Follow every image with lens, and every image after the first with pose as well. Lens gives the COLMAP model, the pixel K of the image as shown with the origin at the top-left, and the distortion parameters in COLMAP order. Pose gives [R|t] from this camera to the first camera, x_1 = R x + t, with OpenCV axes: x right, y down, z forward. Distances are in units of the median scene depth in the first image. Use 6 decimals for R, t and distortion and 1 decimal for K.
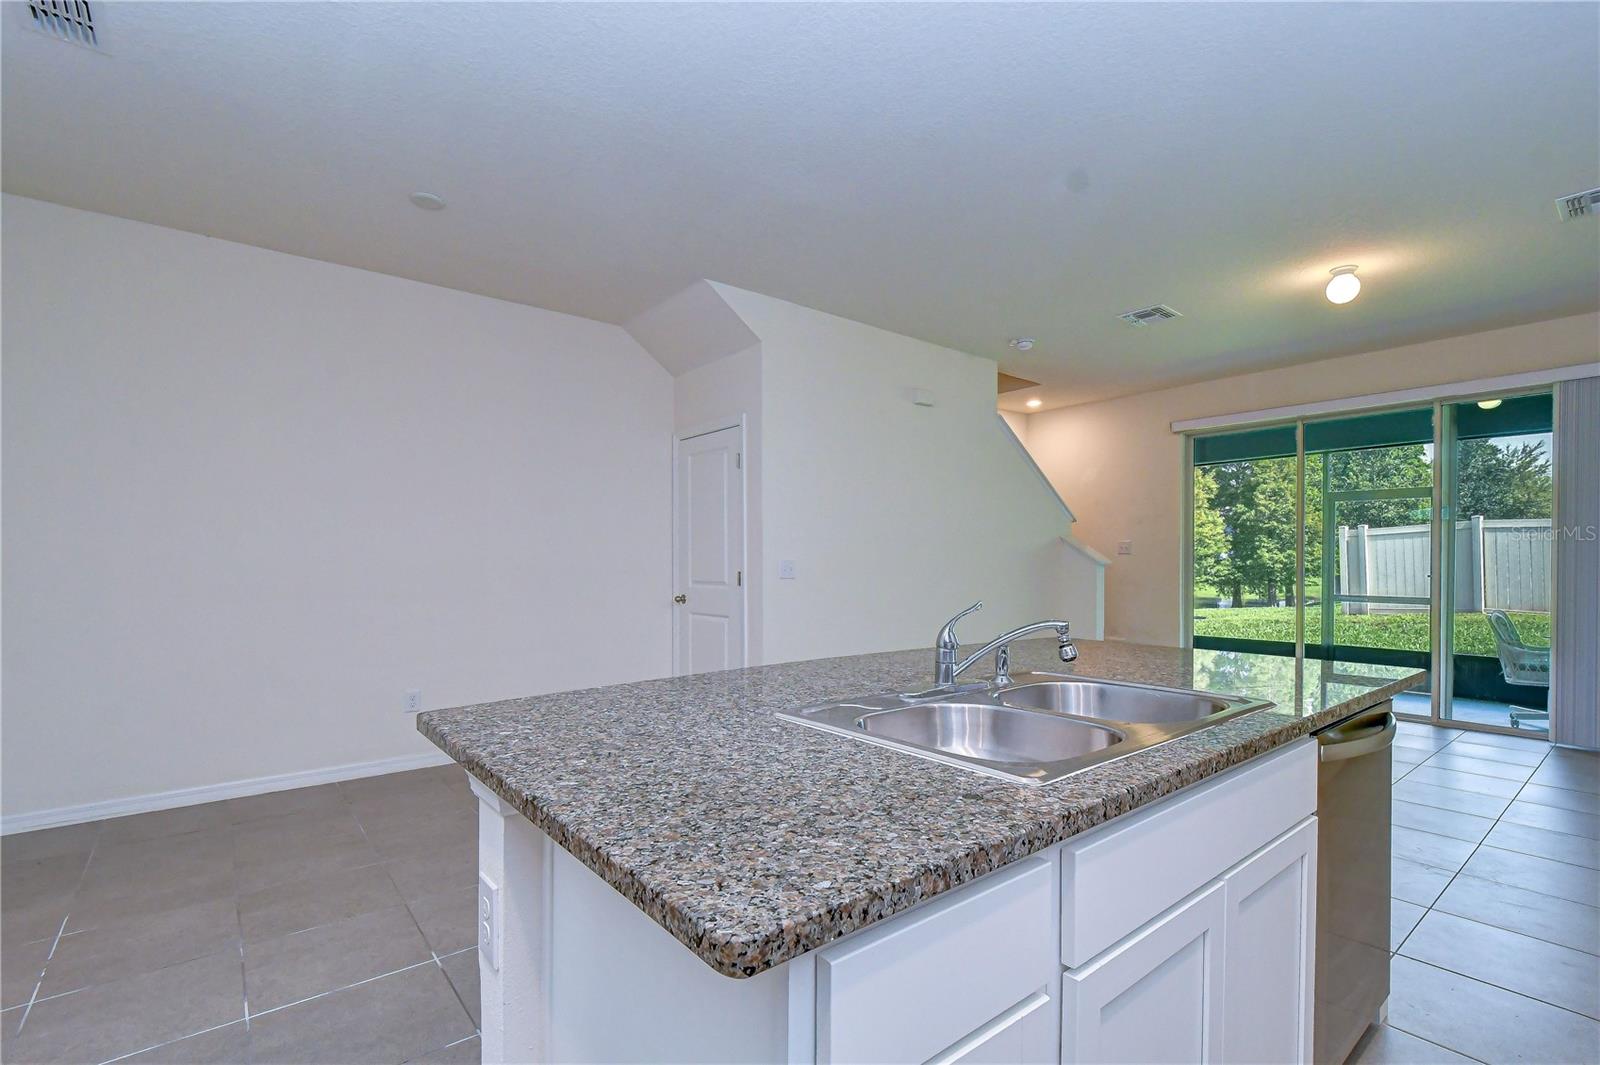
lens RADIAL K [[732.8, 0, 820.4], [0, 732.8, 569.0], [0, 0, 1]] dist [0.002483, 0.000276]
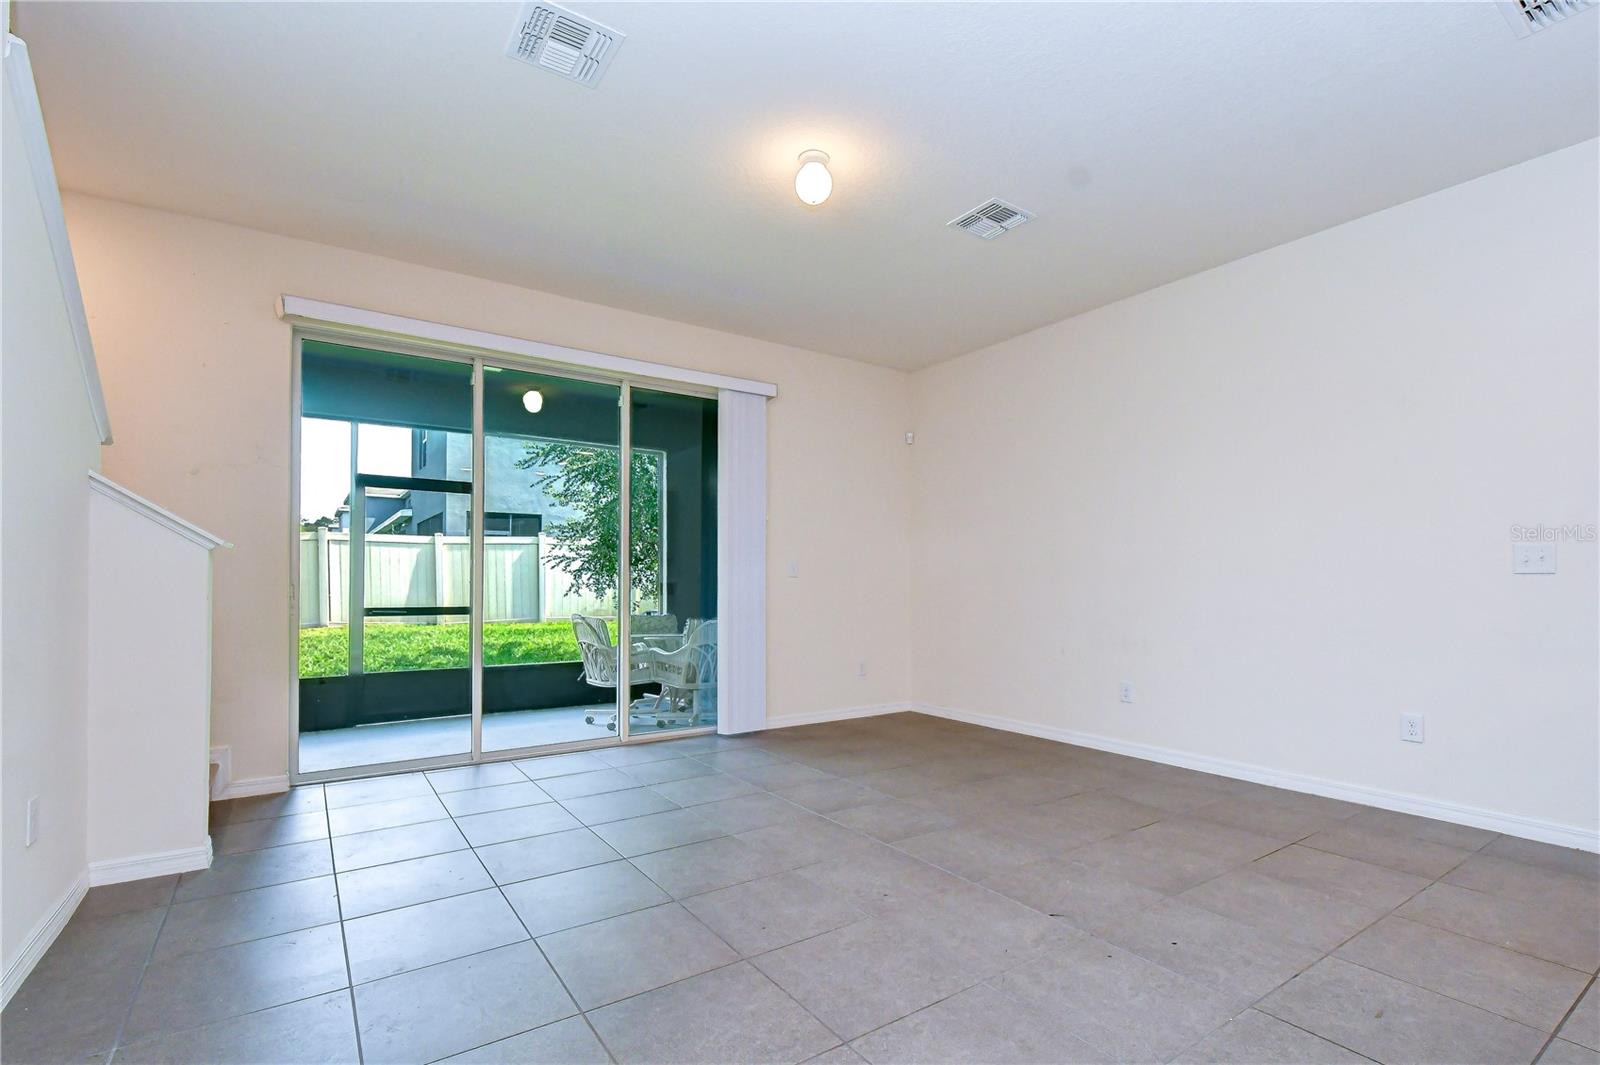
lens RADIAL K [[732.8, 0, 820.4], [0, 732.8, 569.0], [0, 0, 1]] dist [0.002483, 0.000276]
pose [[0.081010, 0.017872, 0.996553, -0.014917], [0.011983, 0.999750, -0.018903, 0.018213], [-0.996641, 0.013473, 0.080775, 0.559718]]
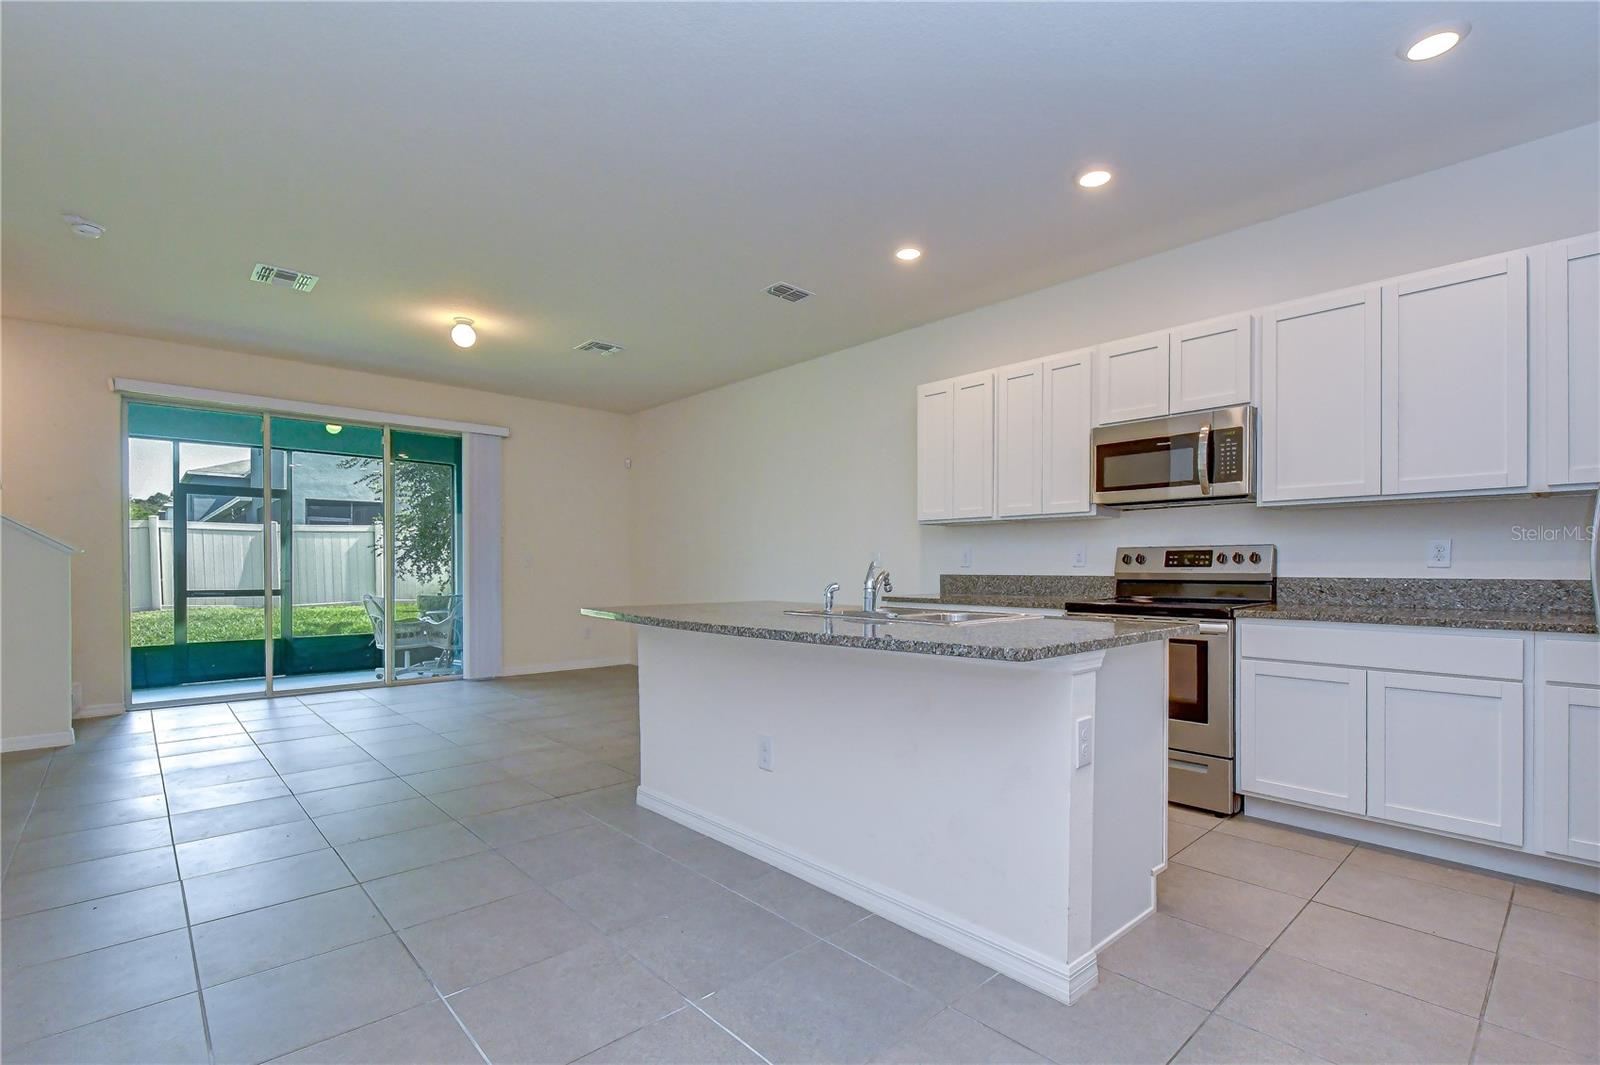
lens RADIAL K [[727.3, 0, 798.3], [0, 727.3, 570.1], [0, 0, 1]] dist [-0.001774, -0.000420]
pose [[-0.045481, -0.006610, 0.998943, -0.338843], [0.010853, 0.999916, 0.007111, 0.011970], [-0.998906, 0.011165, -0.045406, 0.286881]]
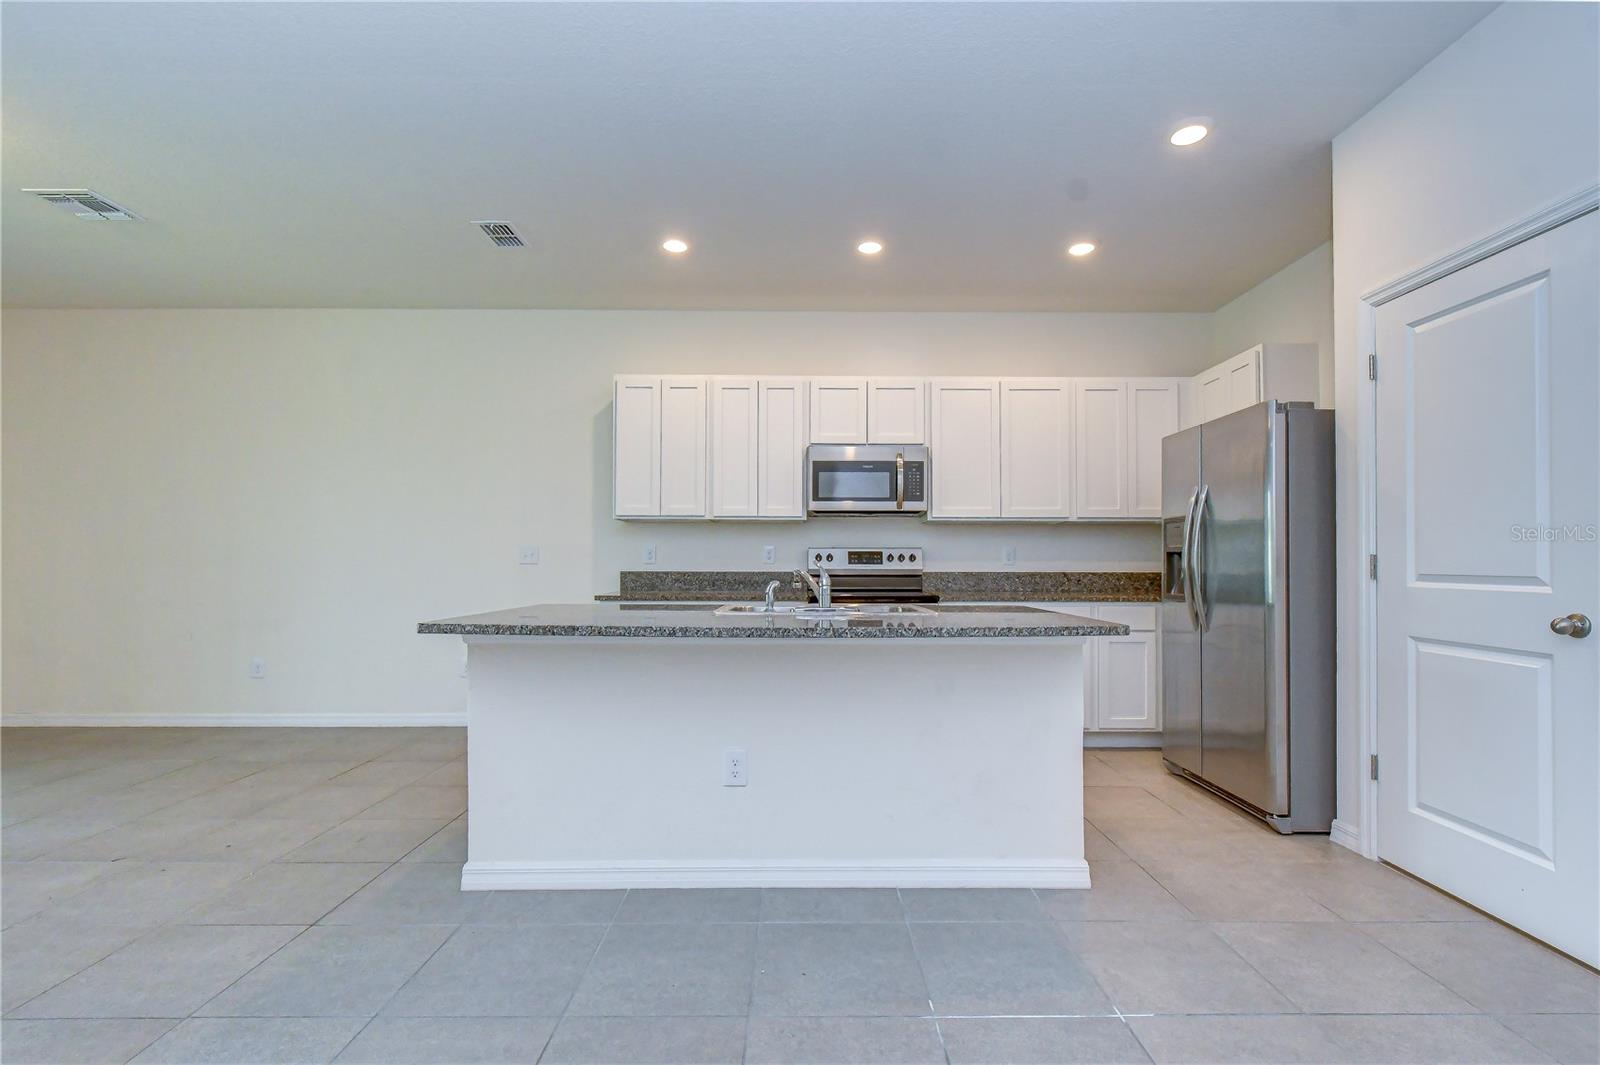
lens RADIAL K [[717.1, 0, 801.8], [0, 717.1, 556.9], [0, 0, 1]] dist [-0.002072, -0.000403]
pose [[-0.769124, 0.001835, 0.639096, -0.196164], [0.002812, 0.999996, 0.000513, 0.009071], [-0.639093, 0.002191, -0.769126, 0.542606]]
